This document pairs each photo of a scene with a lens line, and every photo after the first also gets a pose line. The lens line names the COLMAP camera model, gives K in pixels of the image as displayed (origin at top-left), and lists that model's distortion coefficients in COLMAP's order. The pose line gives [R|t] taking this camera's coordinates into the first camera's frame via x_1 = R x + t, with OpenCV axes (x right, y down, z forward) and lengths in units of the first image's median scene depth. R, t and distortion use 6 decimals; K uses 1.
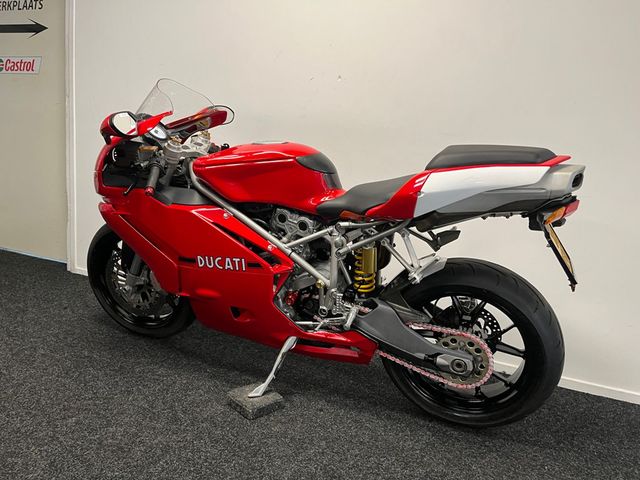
lens RADIAL K [[484.2, 0, 320.7], [0, 484.2, 239.9], [0, 0, 1]] dist [0.073347, -0.101414]
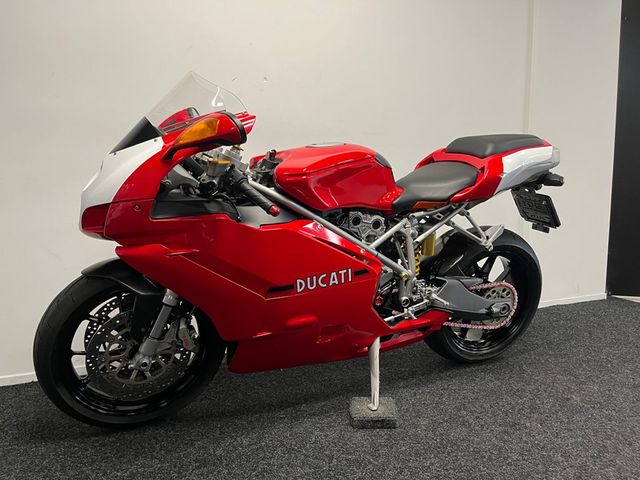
lens RADIAL K [[484.2, 0, 317.7], [0, 484.2, 246.5], [0, 0, 1]] dist [0.073347, -0.101414]
pose [[0.703642, -0.191643, 0.684223, -0.822457], [0.200064, 0.977419, 0.068022, -0.077484], [-0.681808, 0.089026, 0.726094, 0.361964]]
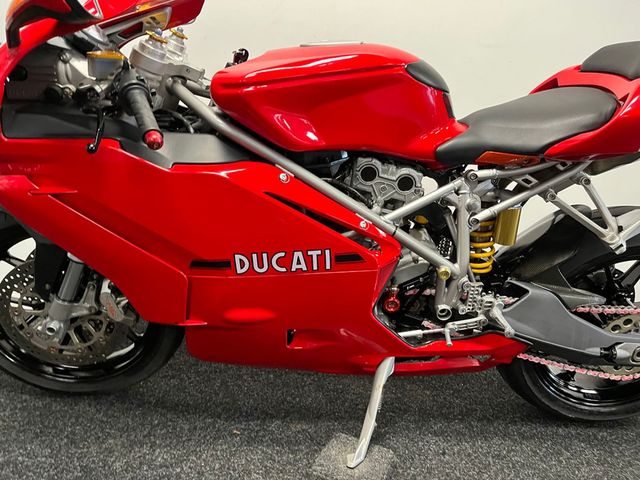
lens RADIAL K [[484.2, 0, 320.4], [0, 484.2, 245.8], [0, 0, 1]] dist [0.073347, -0.101414]
pose [[0.925916, -0.135478, 0.352598, -0.367311], [0.097959, 0.987654, 0.122247, -0.036661], [-0.364807, -0.078651, 0.927755, 0.464994]]
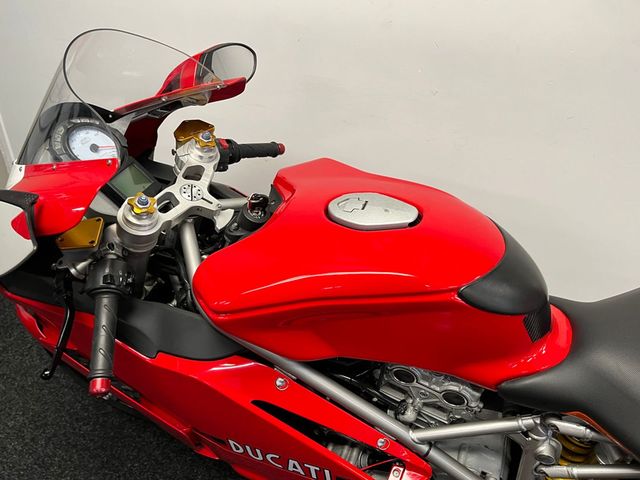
lens RADIAL K [[484.2, 0, 315.8], [0, 484.2, 241.0], [0, 0, 1]] dist [0.073347, -0.101414]
pose [[0.998456, -0.044184, -0.033675, -0.143691], [0.053626, 0.924859, 0.376510, -0.342525], [0.014509, -0.377734, 0.925800, 0.638885]]
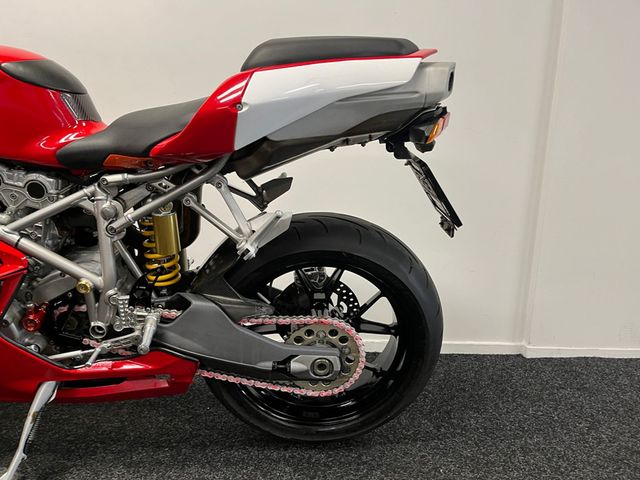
lens RADIAL K [[484.2, 0, 316.3], [0, 484.2, 242.3], [0, 0, 1]] dist [0.073347, -0.101414]
pose [[0.907086, -0.136732, 0.398119, 0.023745], [0.119171, 0.990497, 0.068657, 0.031574], [-0.403723, -0.014834, 0.914761, 0.344593]]
